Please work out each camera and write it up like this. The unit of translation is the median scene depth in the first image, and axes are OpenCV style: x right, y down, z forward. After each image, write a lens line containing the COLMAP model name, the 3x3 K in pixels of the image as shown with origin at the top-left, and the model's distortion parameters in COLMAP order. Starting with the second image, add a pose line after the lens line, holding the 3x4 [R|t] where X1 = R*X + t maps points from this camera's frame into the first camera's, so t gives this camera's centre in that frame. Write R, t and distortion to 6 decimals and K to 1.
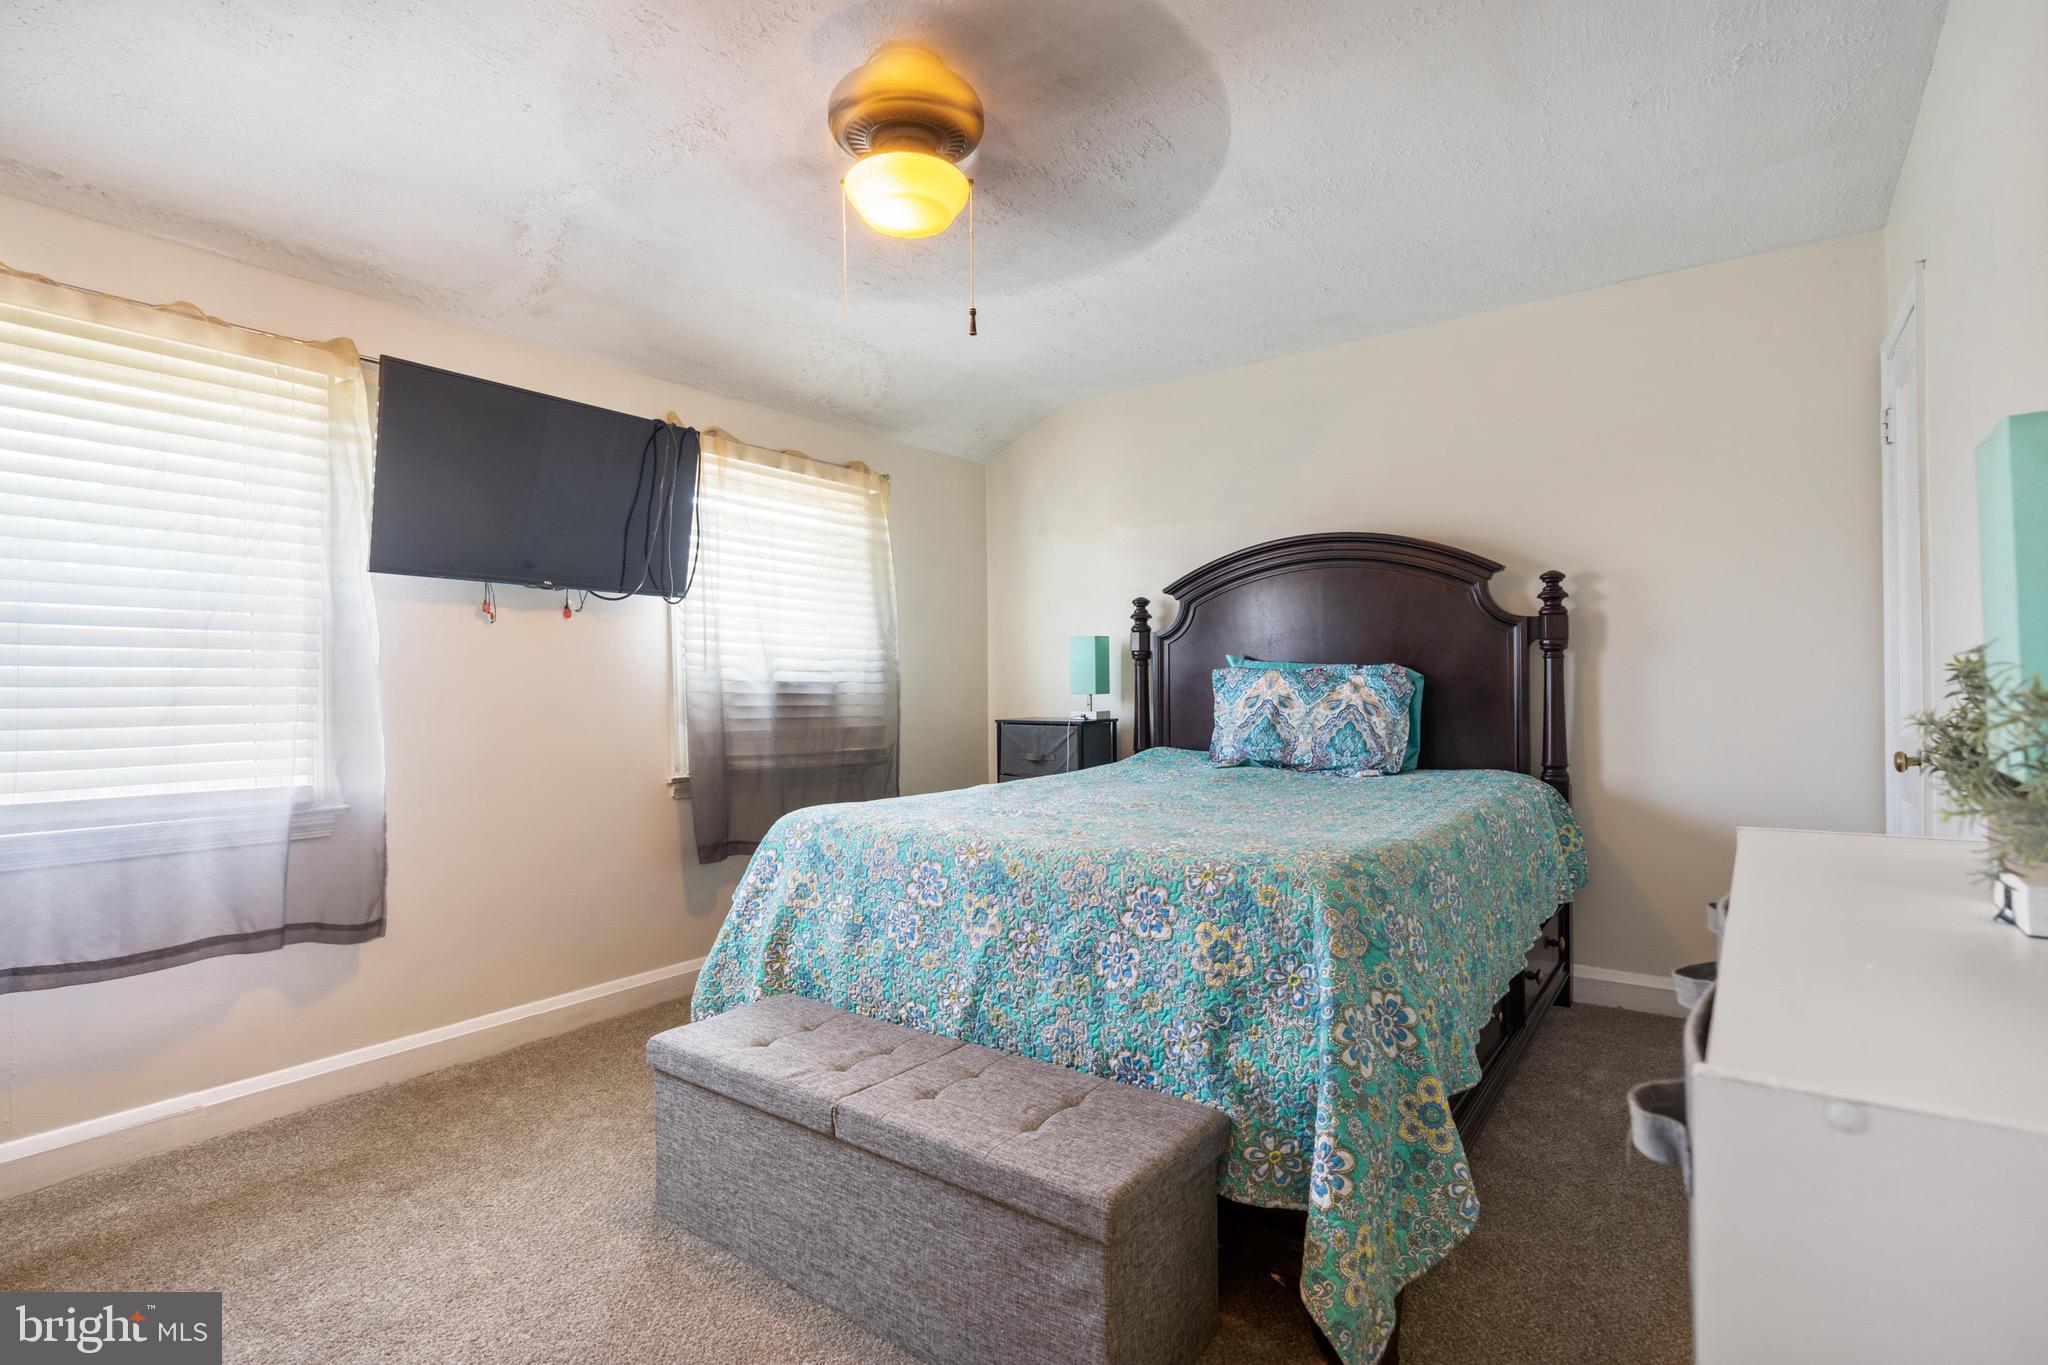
lens RADIAL K [[1005.9, 0, 1026.9], [0, 1005.9, 699.2], [0, 0, 1]] dist [-0.002996, 0.000017]
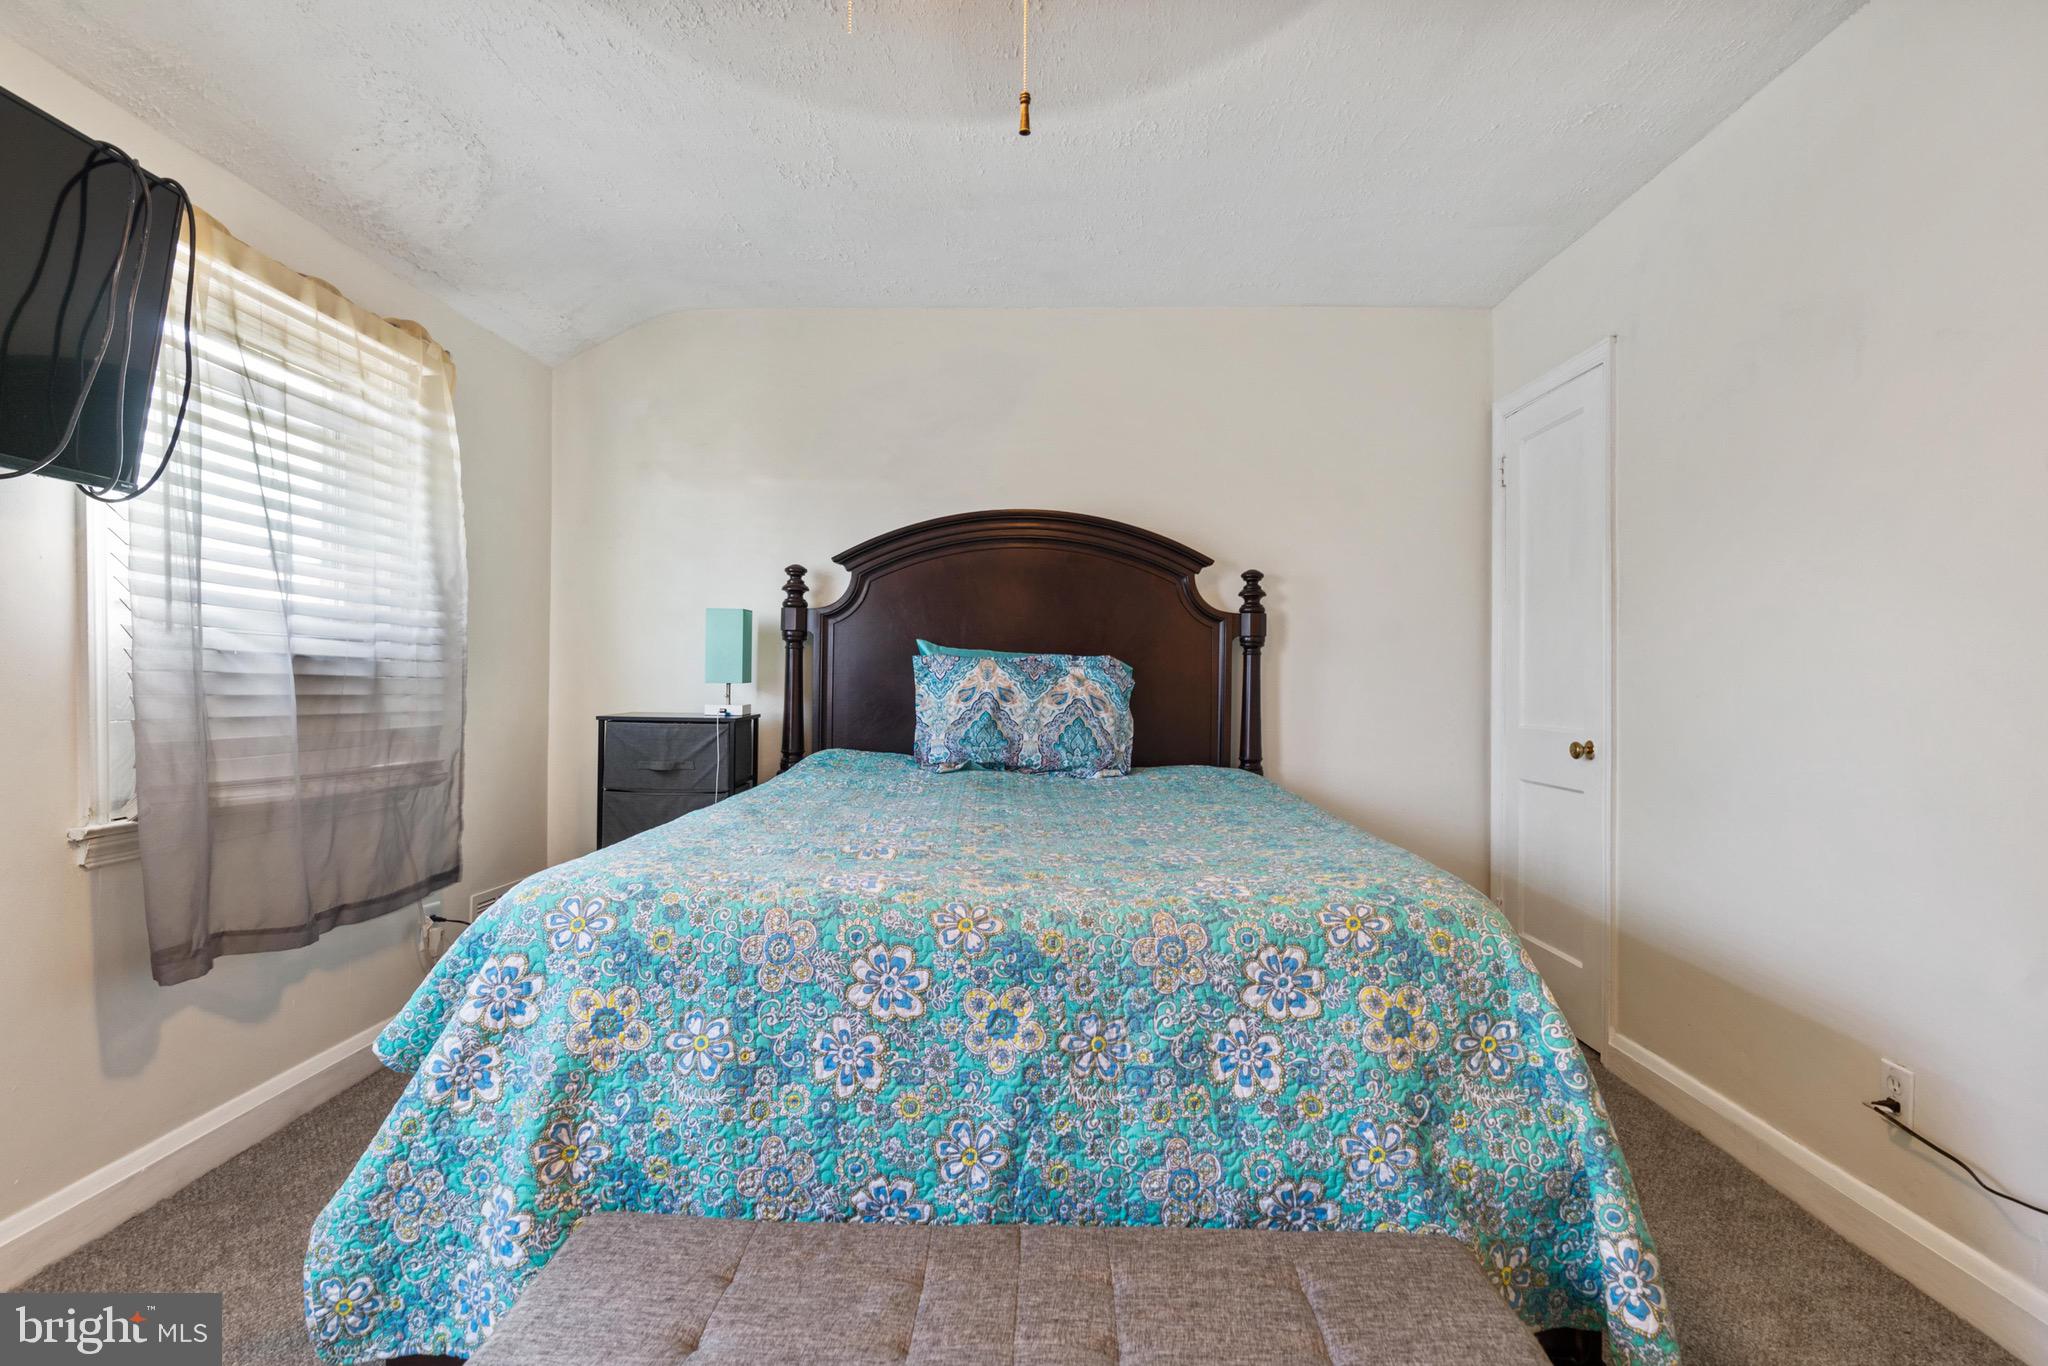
lens RADIAL K [[1013.7, 0, 1024.0], [0, 1013.7, 683.0], [0, 0, 1]] dist [-0.005817, 0.001139]
pose [[0.815942, 0.014596, 0.577950, -0.365756], [-0.010271, 0.999889, -0.010751, 0.001940], [-0.578043, 0.002836, 0.816002, 0.396333]]
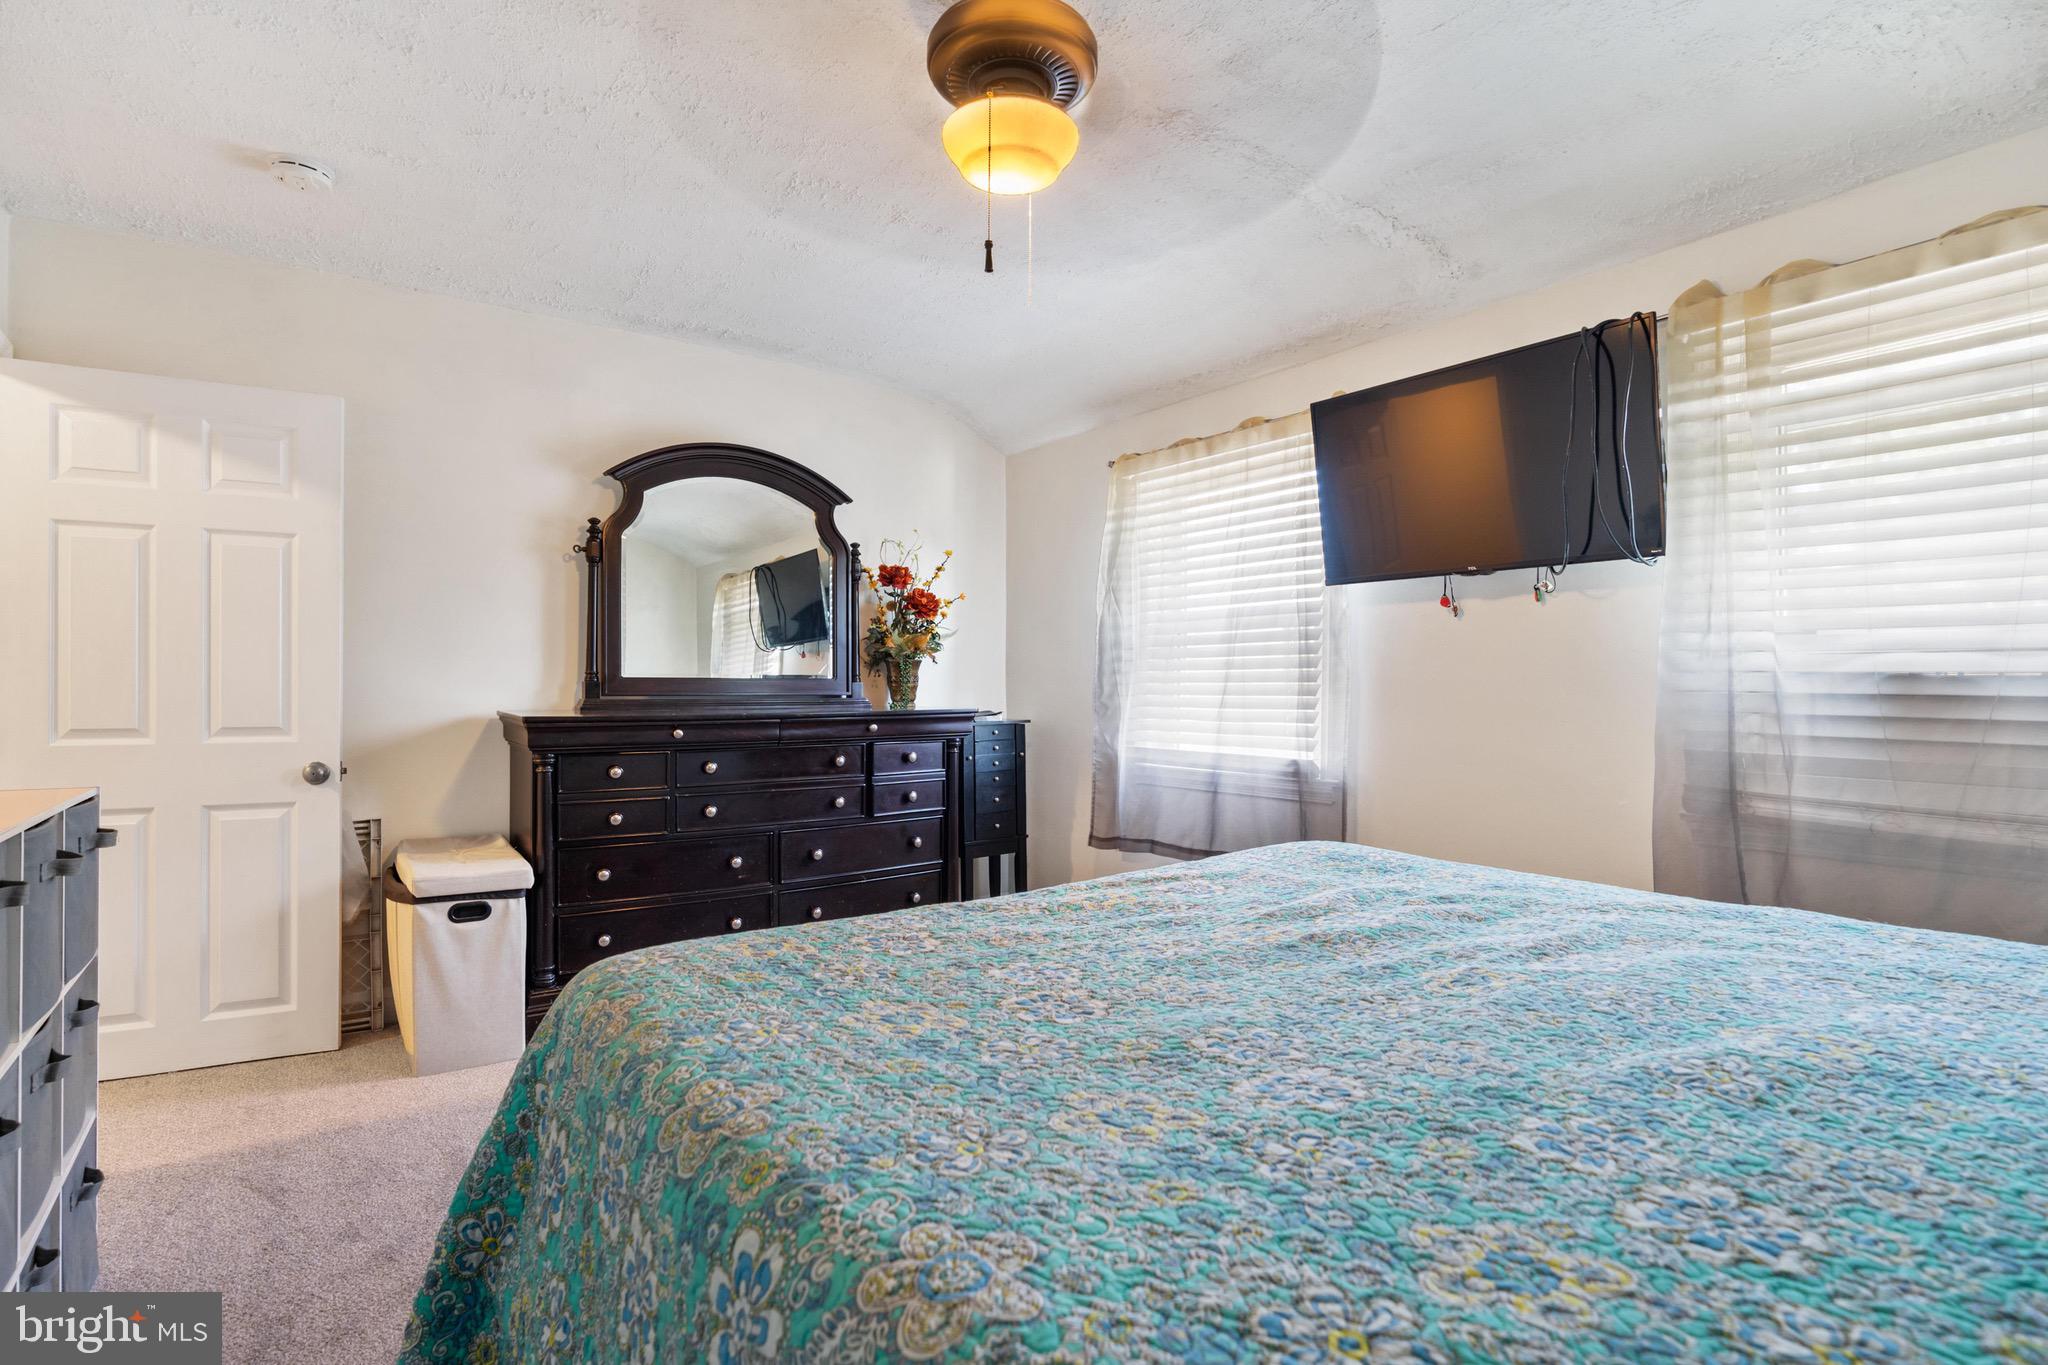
lens RADIAL K [[1013.7, 0, 1024.0], [0, 1013.7, 682.5], [0, 0, 1]] dist [-0.005817, 0.001139]
pose [[-0.313504, 0.008738, -0.949547, 0.646117], [-0.003228, 0.999942, 0.010268, -0.025240], [0.949582, 0.006284, -0.313457, 1.111924]]
